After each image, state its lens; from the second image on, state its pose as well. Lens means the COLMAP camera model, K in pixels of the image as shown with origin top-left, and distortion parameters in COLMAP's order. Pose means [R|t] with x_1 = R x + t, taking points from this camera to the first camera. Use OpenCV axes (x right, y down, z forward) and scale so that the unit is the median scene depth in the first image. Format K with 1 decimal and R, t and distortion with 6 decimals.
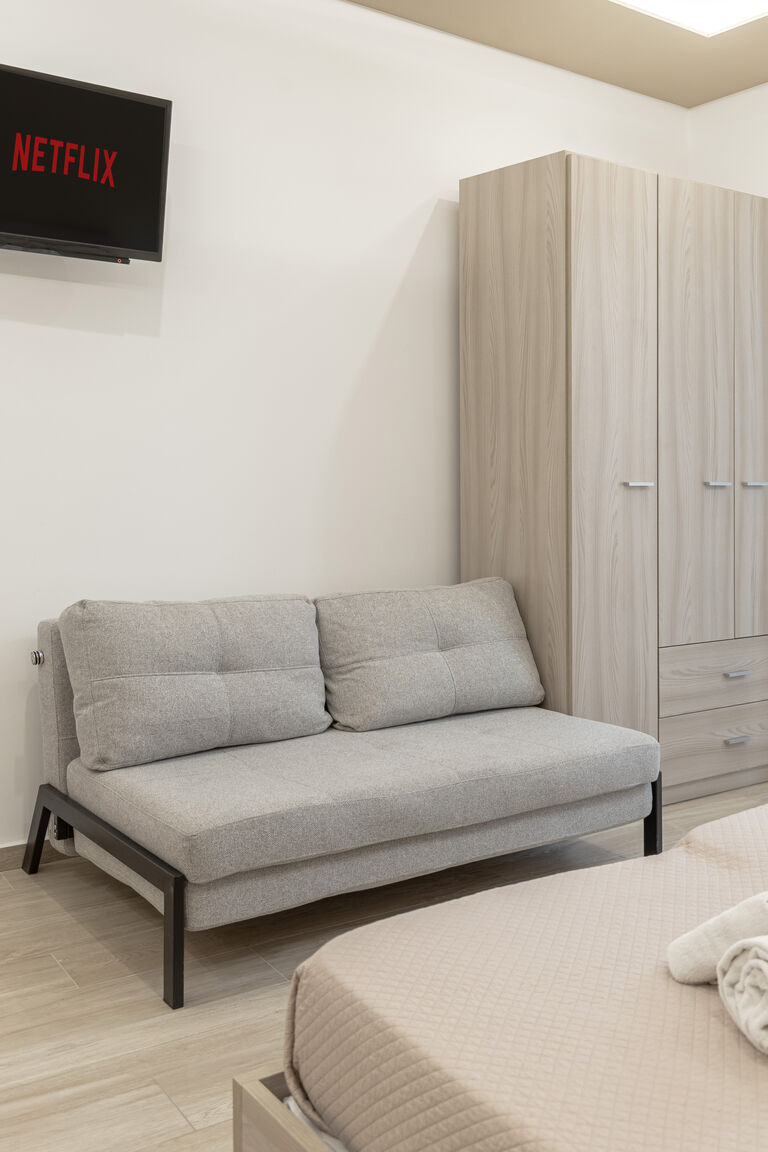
lens RADIAL K [[967.0, 0, 383.6], [0, 967.0, 491.6], [0, 0, 1]] dist [0.023177, 0.004221]
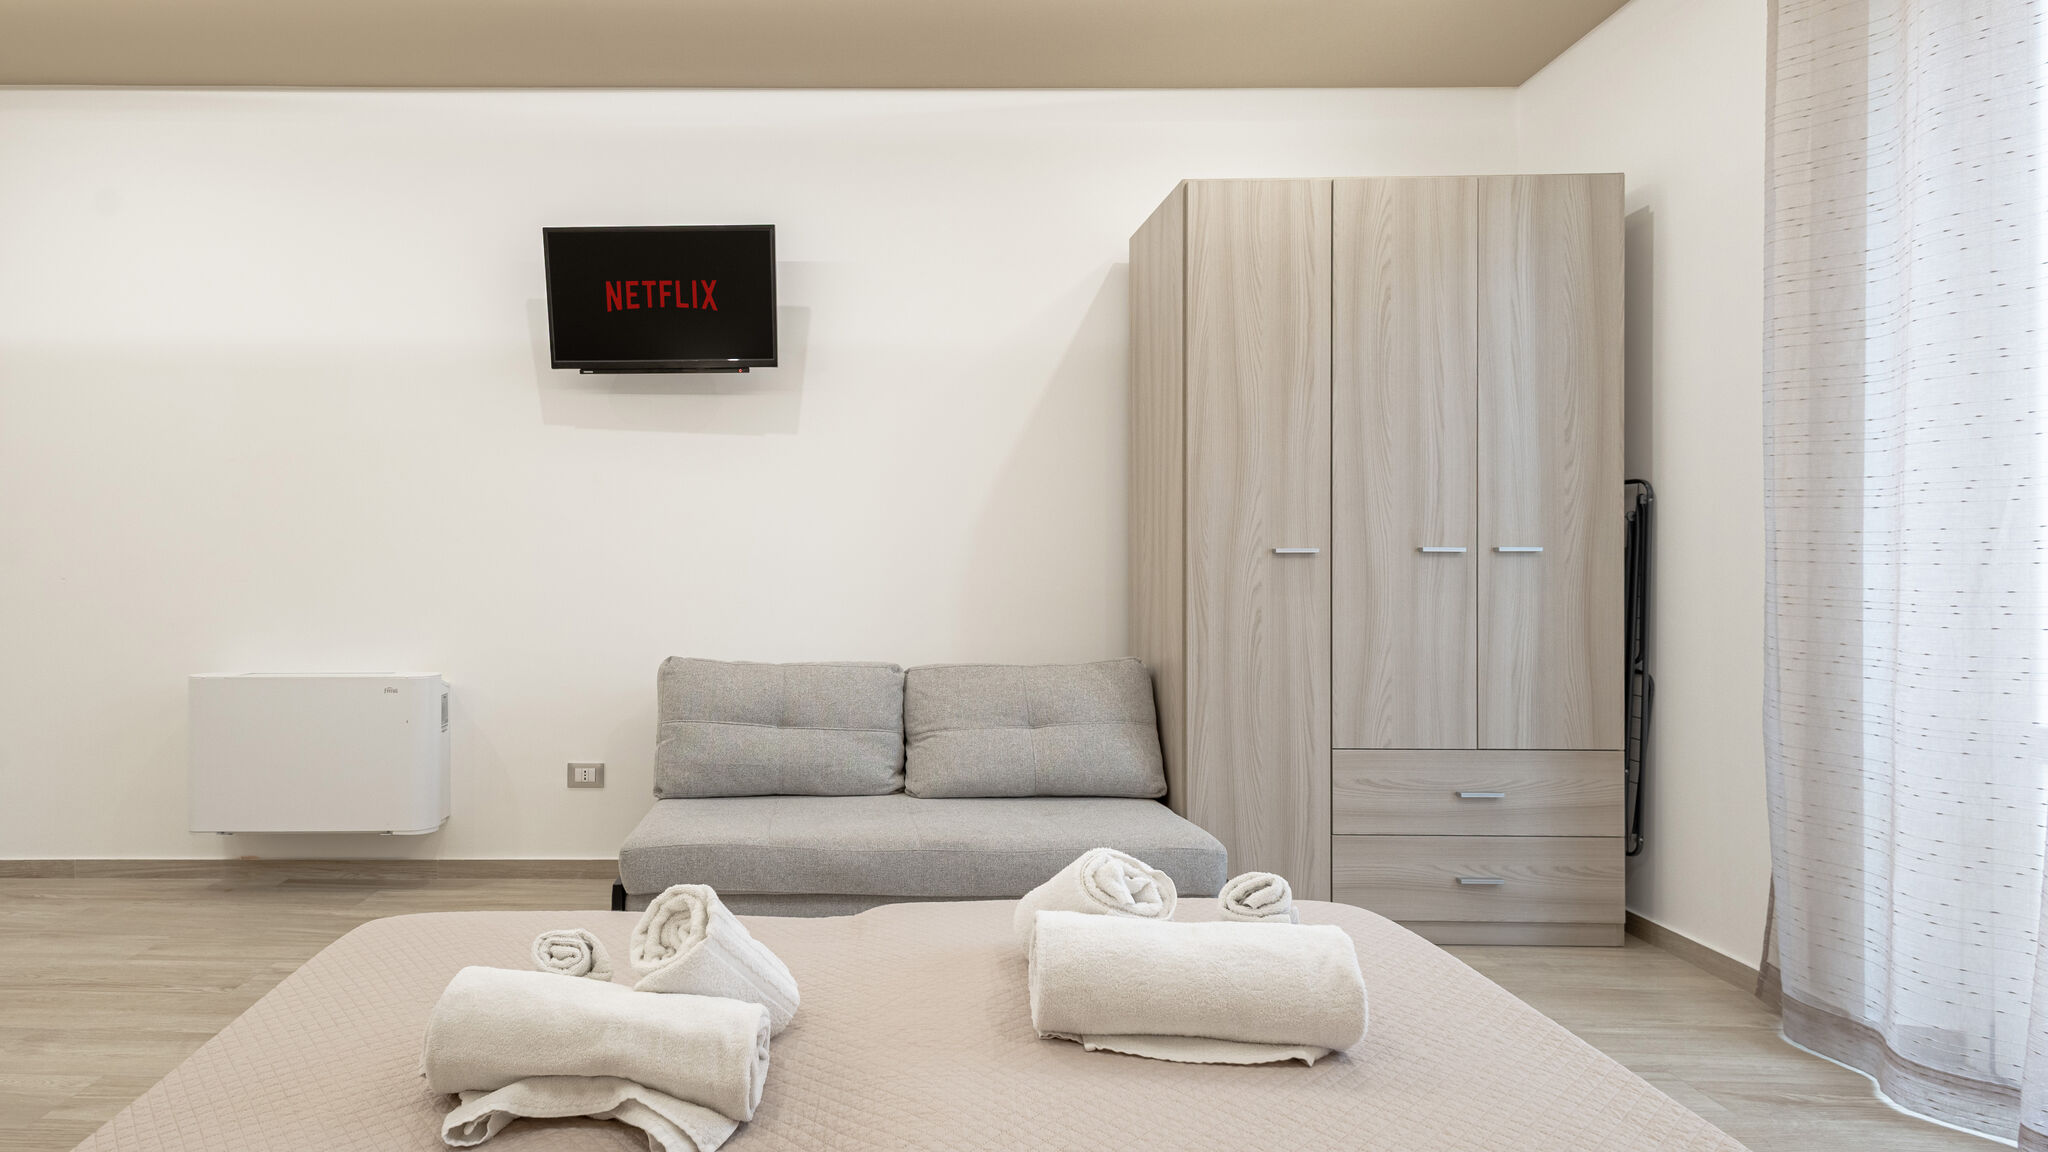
lens RADIAL K [[973.9, 0, 1024.0], [0, 973.9, 576.0], [0, 0, 1]] dist [0.021879, -0.000335]
pose [[0.842801, -0.019128, -0.537885, 0.608656], [0.006297, 0.999650, -0.025681, 0.039798], [0.538188, 0.018257, 0.842627, 0.182827]]
